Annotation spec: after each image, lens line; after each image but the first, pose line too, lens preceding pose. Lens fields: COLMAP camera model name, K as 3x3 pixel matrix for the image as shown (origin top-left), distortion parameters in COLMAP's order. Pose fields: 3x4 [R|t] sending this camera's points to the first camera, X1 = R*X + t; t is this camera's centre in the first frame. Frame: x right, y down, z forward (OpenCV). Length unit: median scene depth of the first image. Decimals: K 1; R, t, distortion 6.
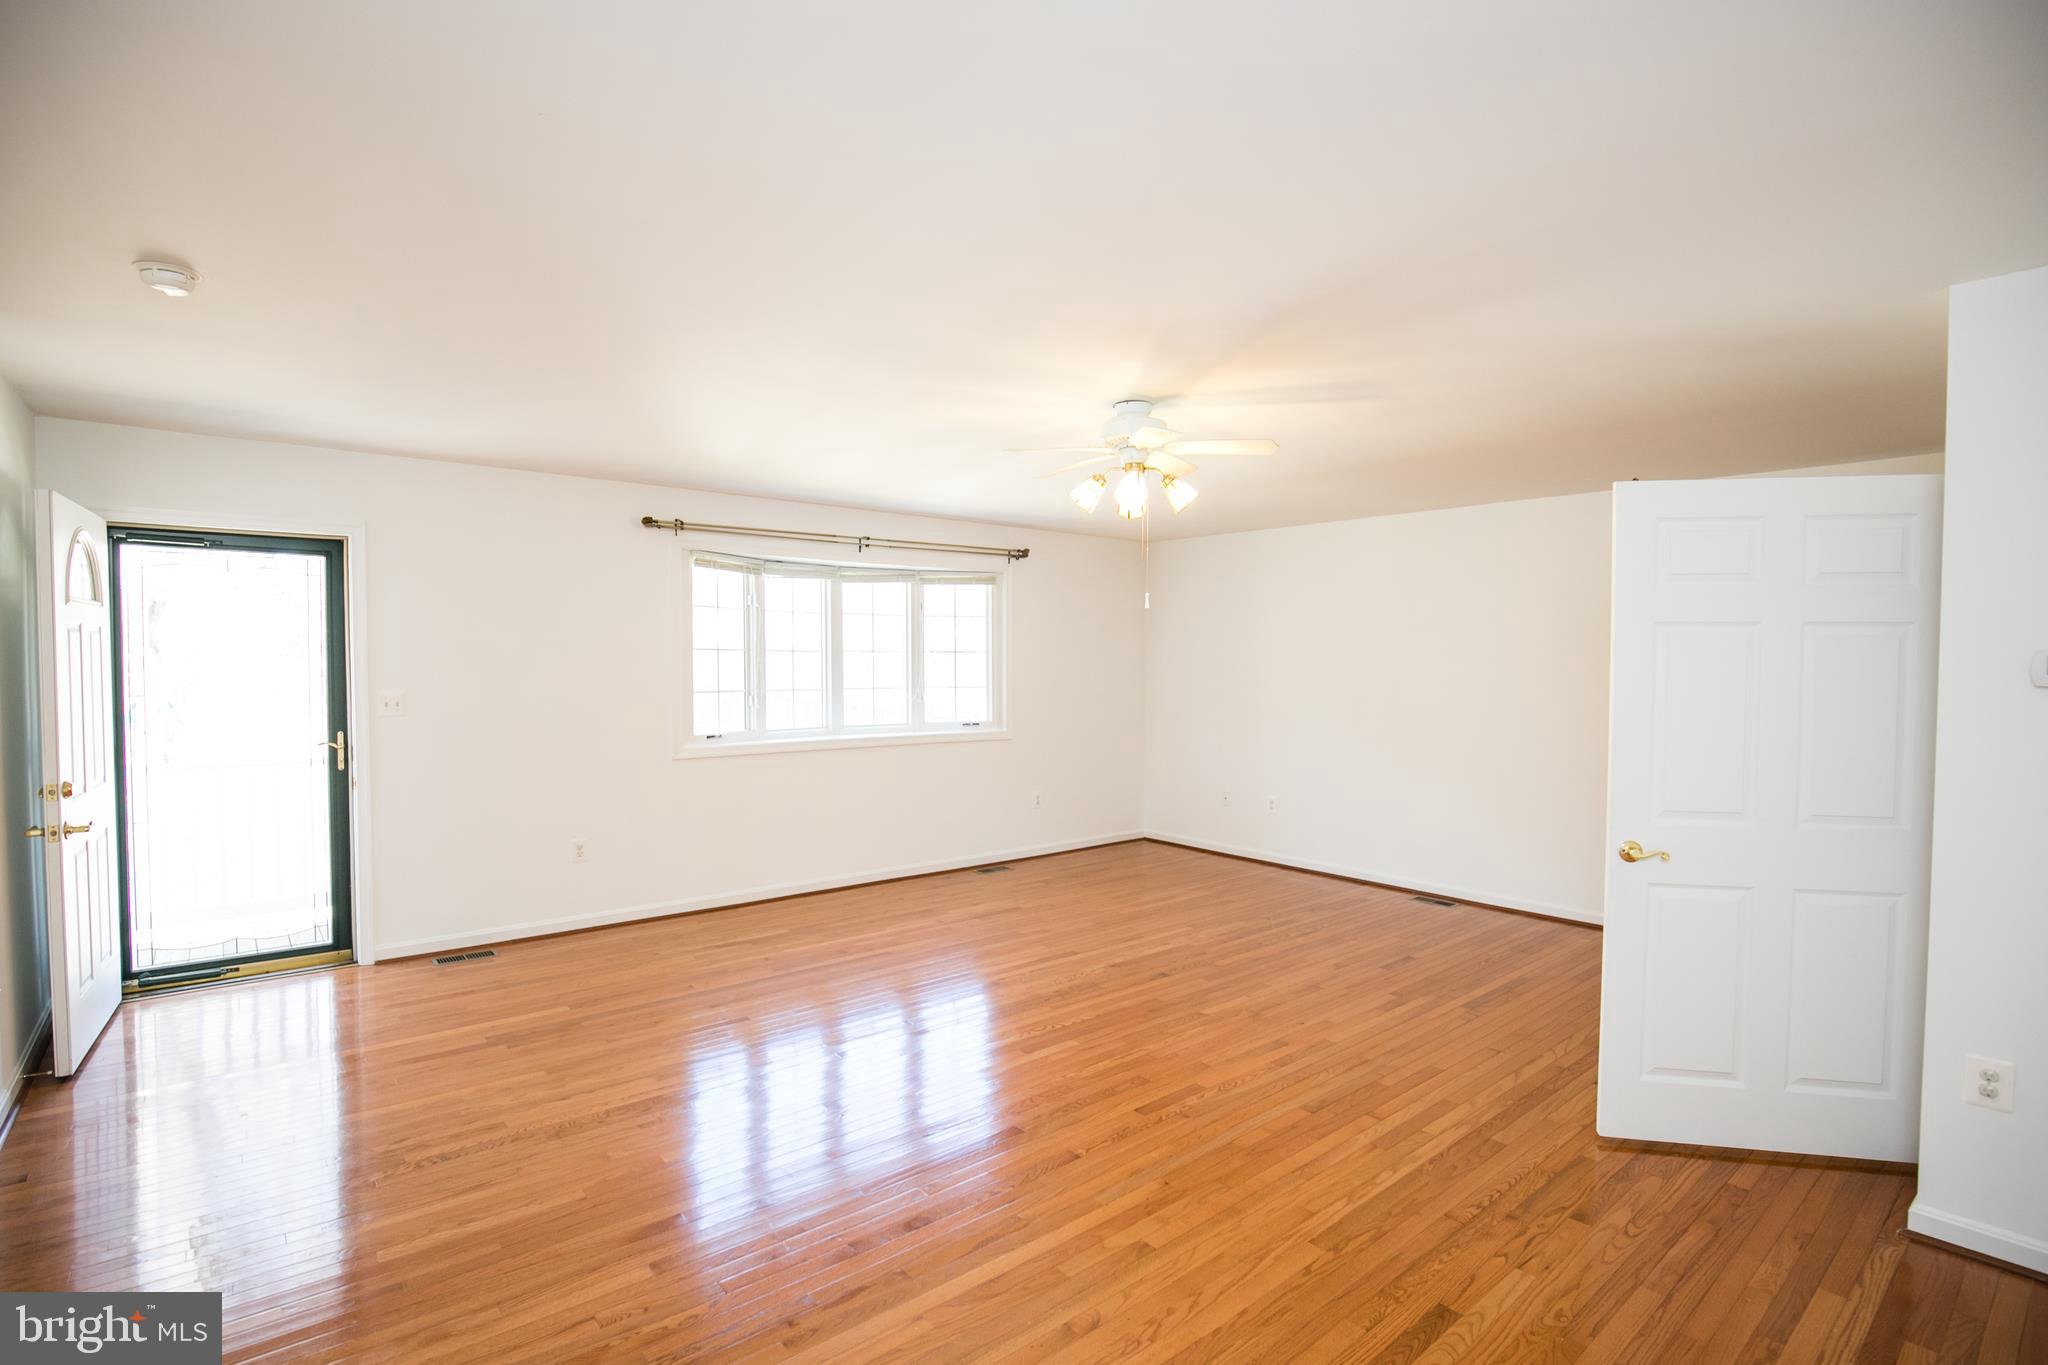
lens RADIAL K [[967.3, 0, 1007.6], [0, 967.3, 698.3], [0, 0, 1]] dist [-0.023878, 0.003348]
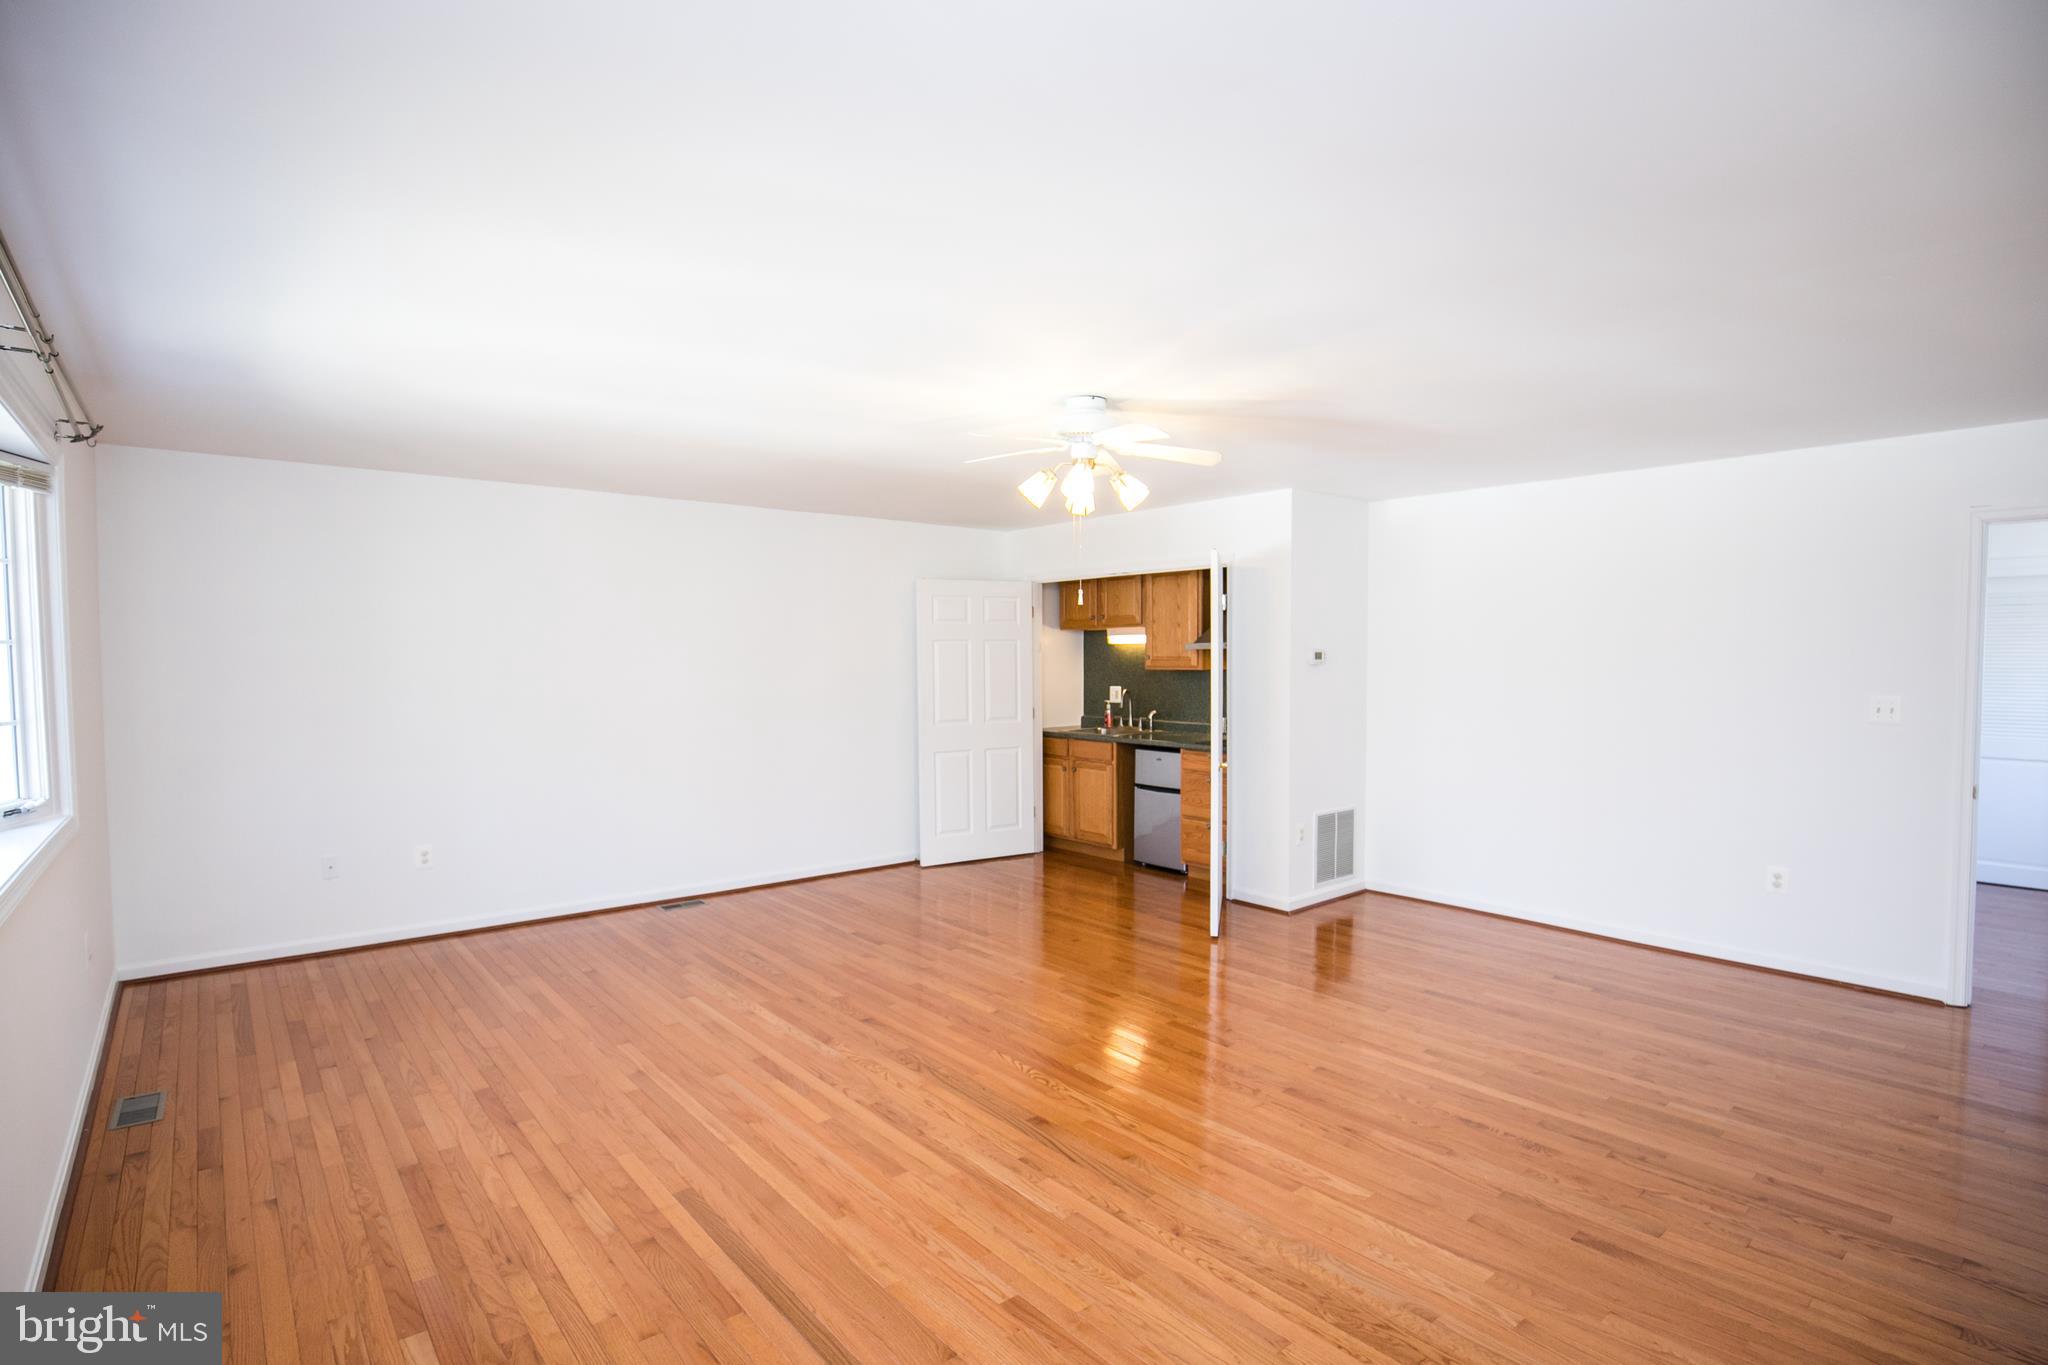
lens RADIAL K [[967.3, 0, 1039.8], [0, 967.3, 689.5], [0, 0, 1]] dist [-0.023878, 0.003348]
pose [[0.002110, -0.037694, 0.999287, -0.645176], [0.043016, 0.998368, 0.037568, -0.035542], [-0.999072, 0.042906, 0.003728, 0.762839]]
